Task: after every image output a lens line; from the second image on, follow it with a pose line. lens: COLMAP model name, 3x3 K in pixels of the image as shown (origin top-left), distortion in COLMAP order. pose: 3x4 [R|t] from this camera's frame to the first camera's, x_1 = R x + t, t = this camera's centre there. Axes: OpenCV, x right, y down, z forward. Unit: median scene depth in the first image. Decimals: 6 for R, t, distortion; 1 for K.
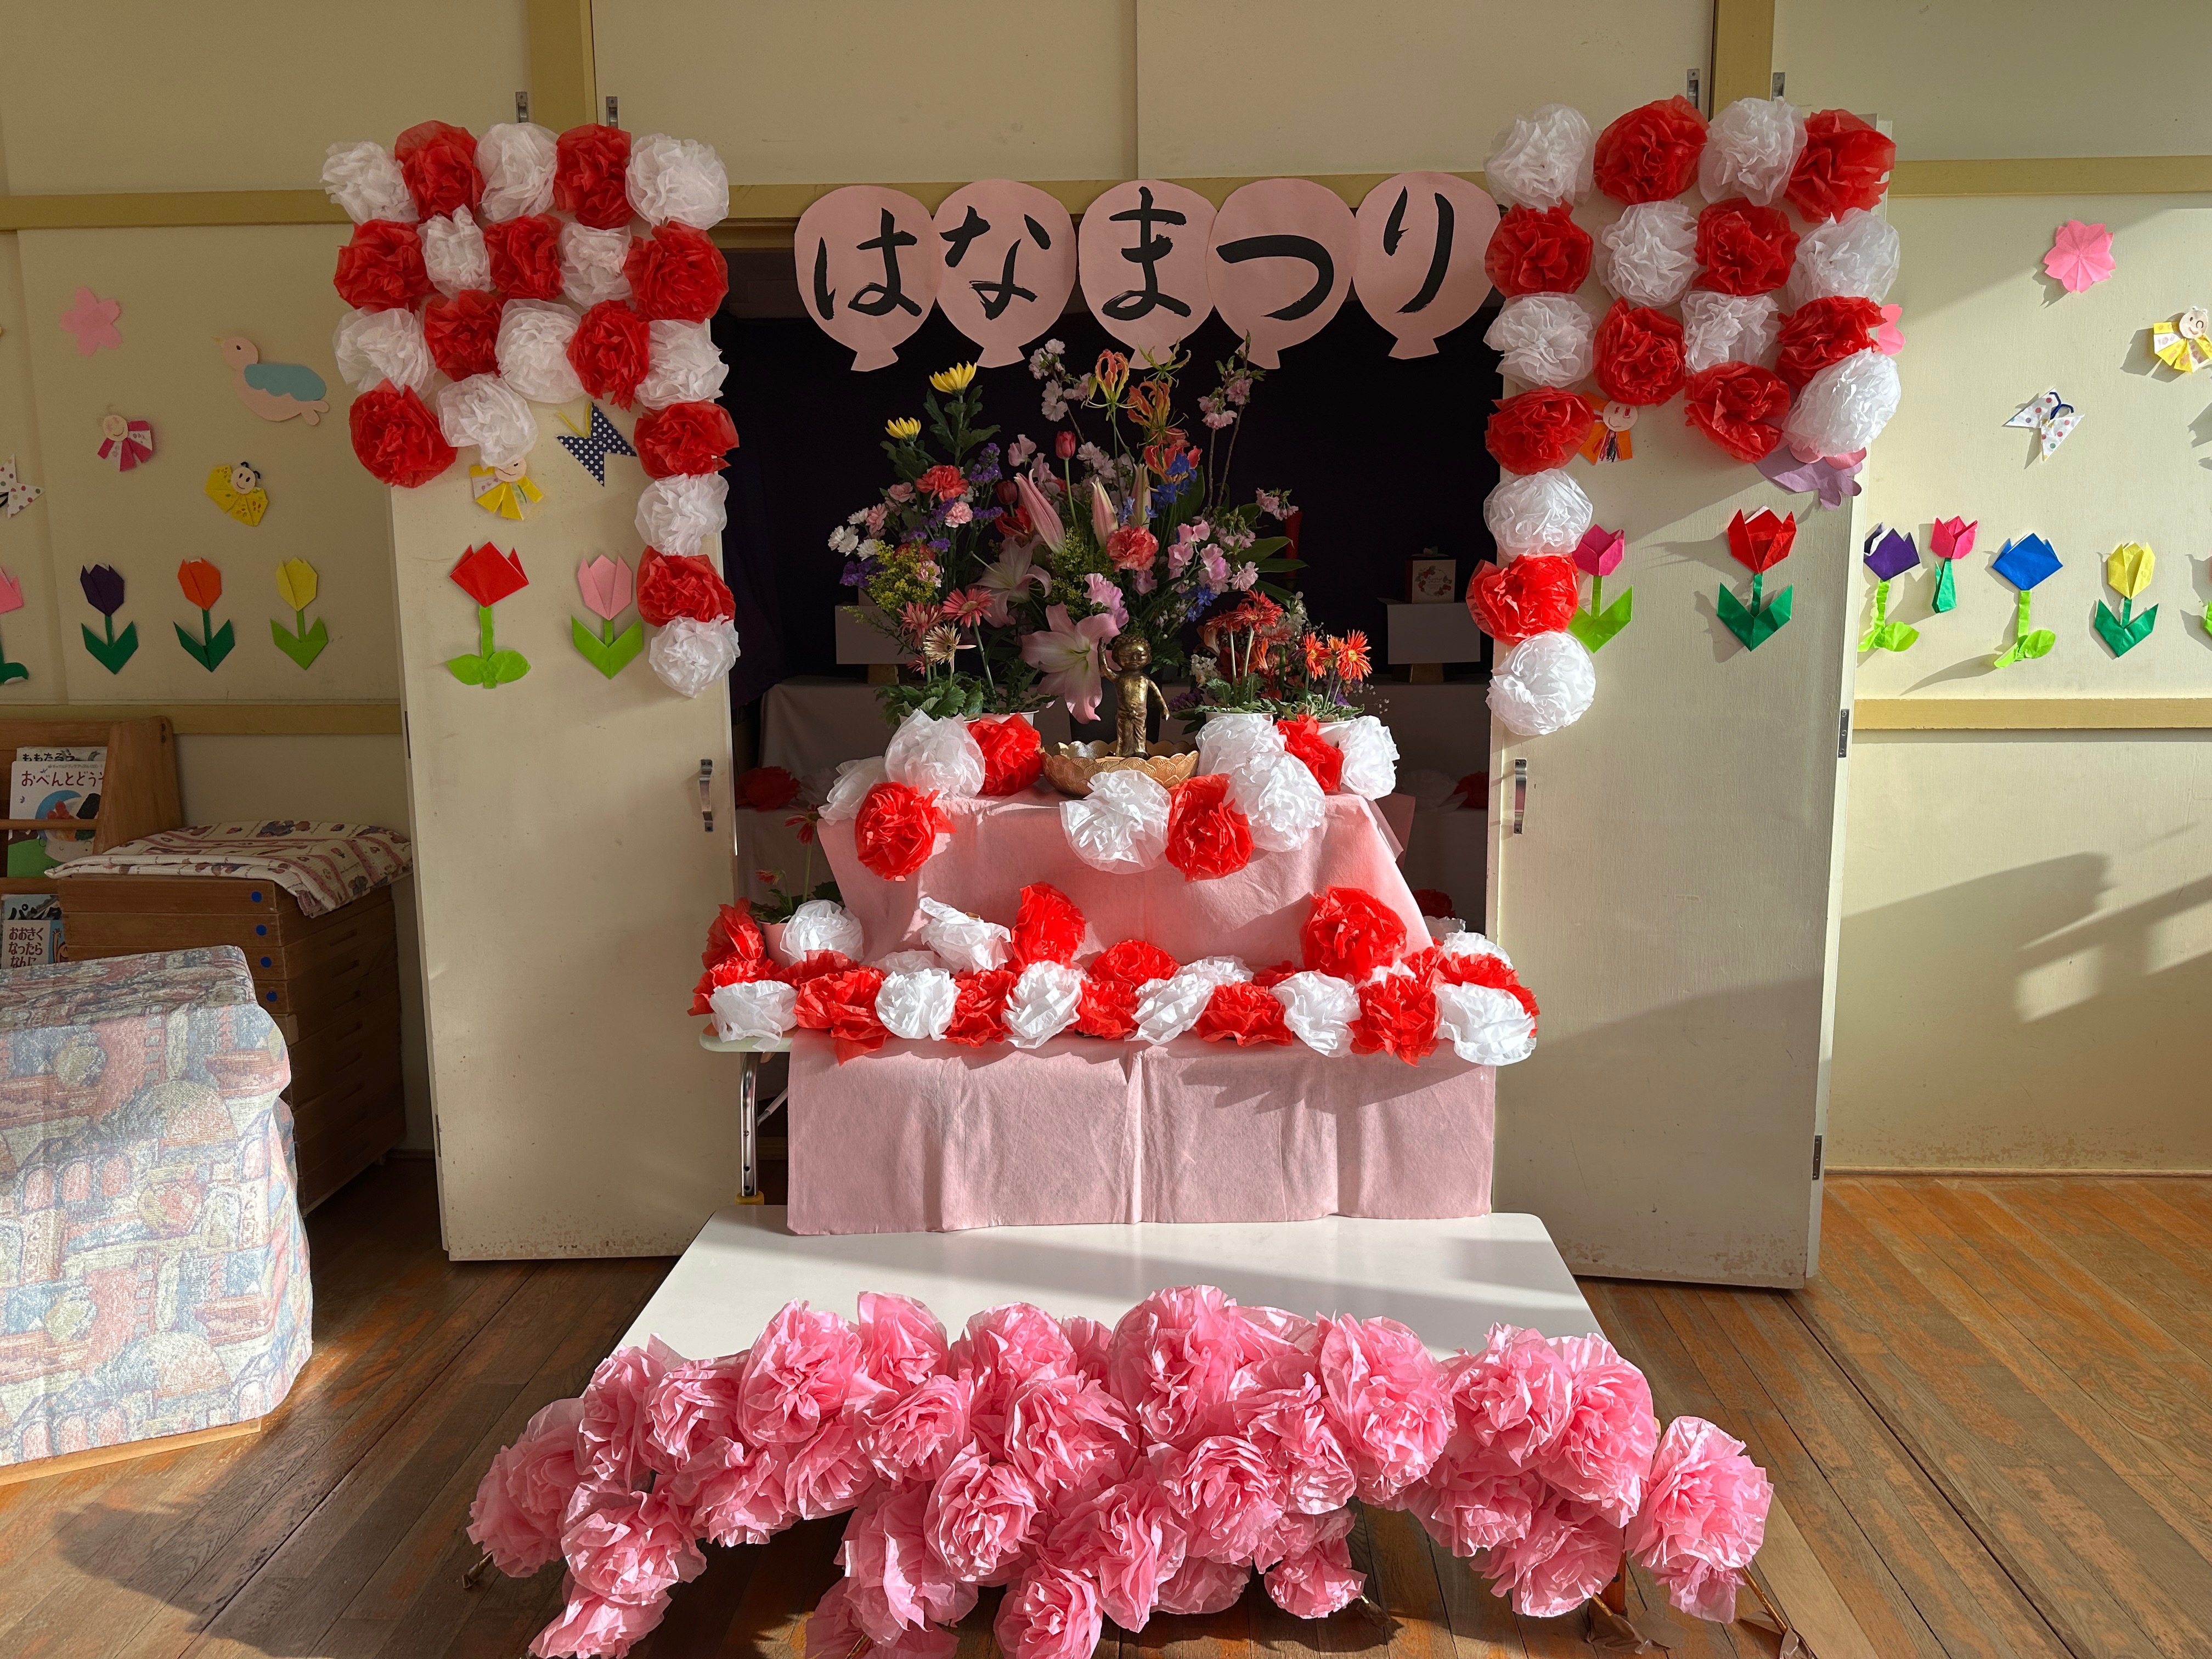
lens RADIAL K [[1546.5, 0, 1103.9], [0, 1546.5, 827.5], [0, 0, 1]] dist [0.008091, -0.018508]
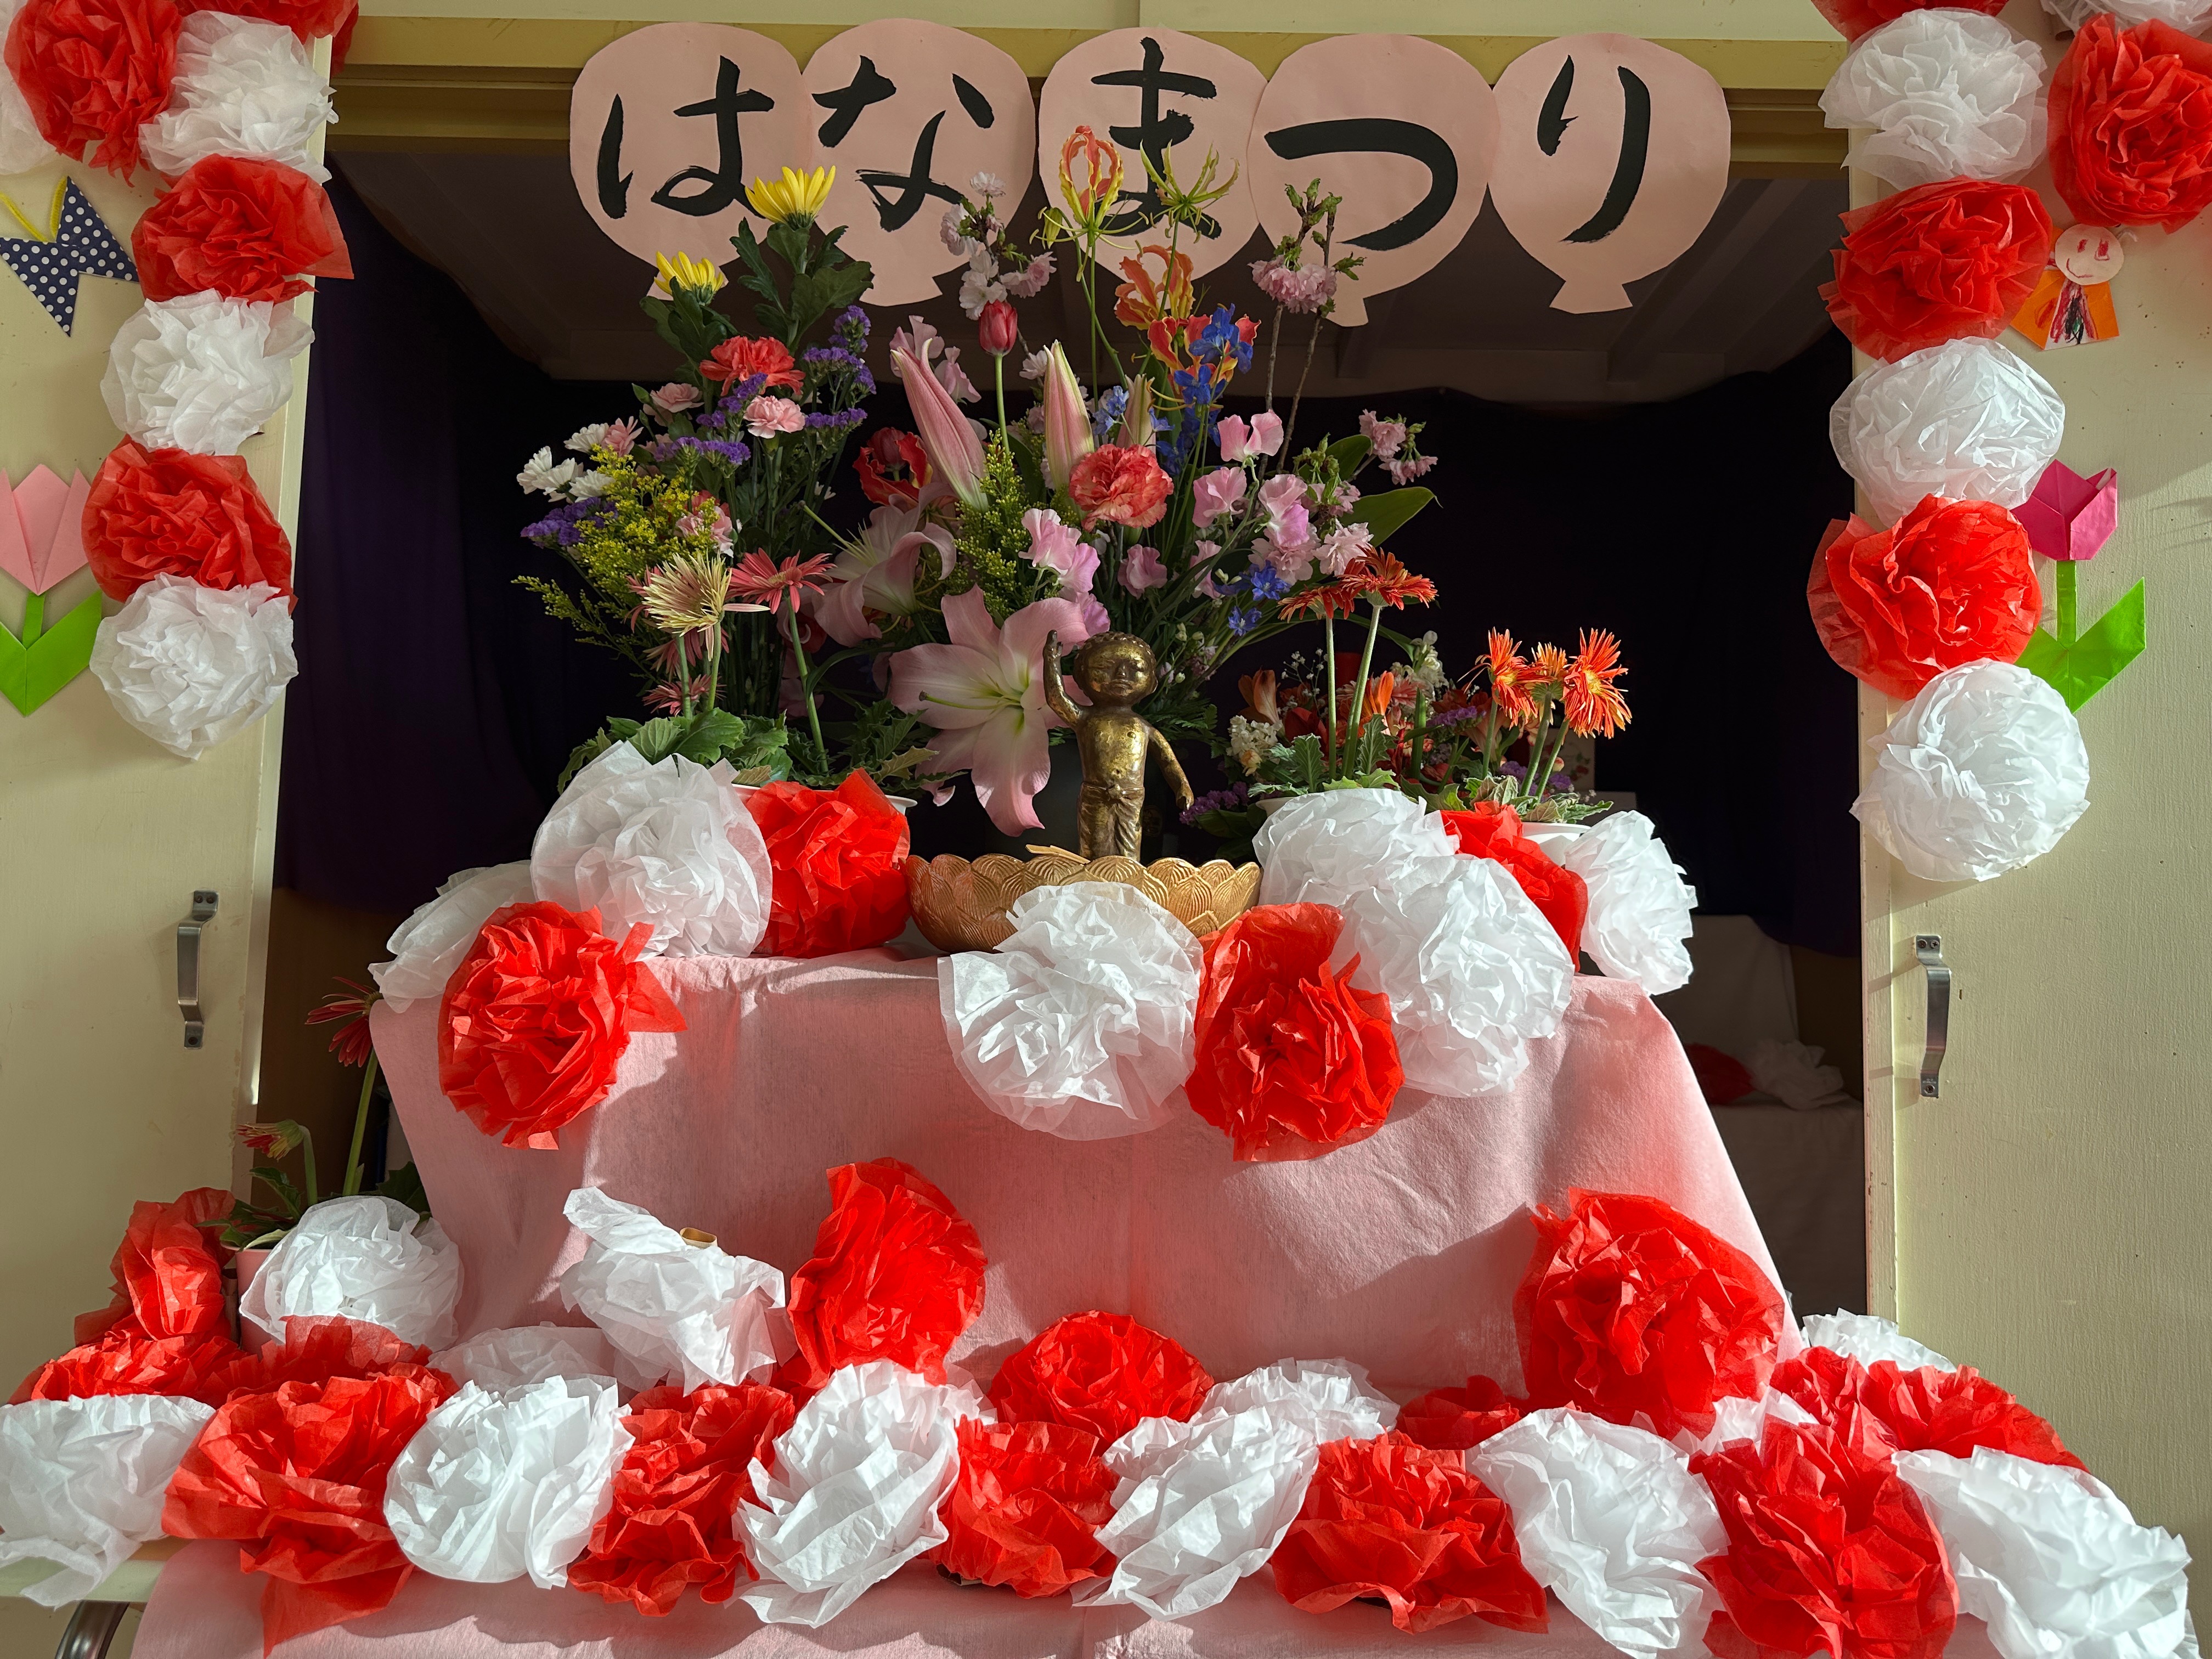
lens RADIAL K [[1546.5, 0, 1119.0], [0, 1546.5, 819.0], [0, 0, 1]] dist [0.008091, -0.018508]
pose [[0.998697, 0.037198, 0.034952, 0.004415], [-0.027525, 0.969150, -0.244930, 0.045511], [-0.042984, 0.243648, 0.968911, 0.559560]]
